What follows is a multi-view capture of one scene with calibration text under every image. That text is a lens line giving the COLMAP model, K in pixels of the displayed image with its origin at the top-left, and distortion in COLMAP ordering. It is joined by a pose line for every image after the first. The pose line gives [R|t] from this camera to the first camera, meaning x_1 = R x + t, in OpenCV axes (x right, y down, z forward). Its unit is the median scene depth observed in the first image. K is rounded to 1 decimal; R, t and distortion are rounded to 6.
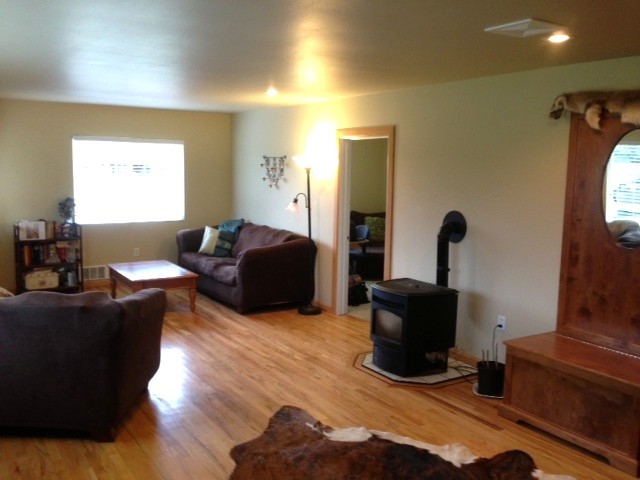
lens RADIAL K [[584.4, 0, 319.9], [0, 584.4, 240.6], [0, 0, 1]] dist [0.048834, 0.000000]
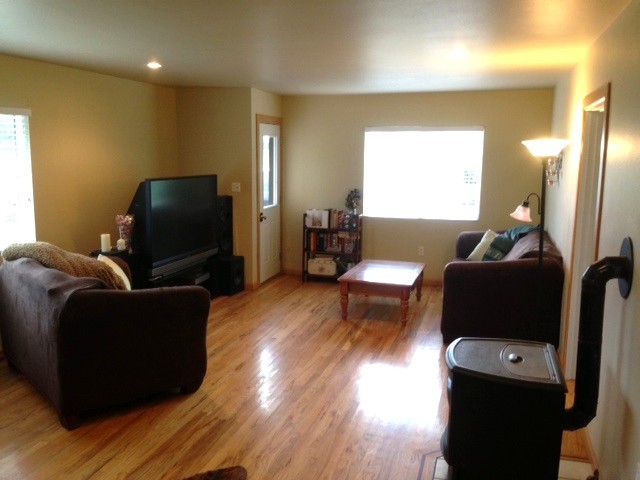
lens RADIAL K [[584.4, 0, 317.2], [0, 584.4, 240.5], [0, 0, 1]] dist [0.048834, 0.000000]
pose [[0.636304, 0.103514, -0.764462, 0.349751], [-0.097420, 0.993805, 0.053481, -0.037610], [0.765263, 0.040444, 0.642446, 0.358160]]
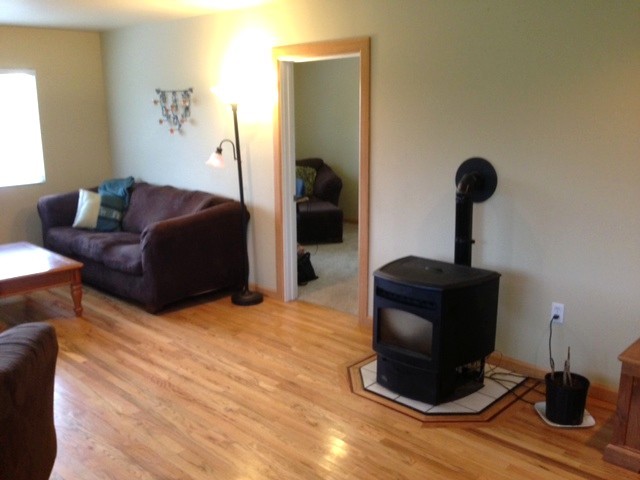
lens RADIAL K [[584.4, 0, 319.5], [0, 584.4, 238.7], [0, 0, 1]] dist [0.048834, 0.000000]
pose [[0.972243, -0.073060, 0.222274, -0.090636], [0.052287, 0.993817, 0.097951, -0.025019], [-0.228056, -0.083610, 0.970051, 0.269805]]
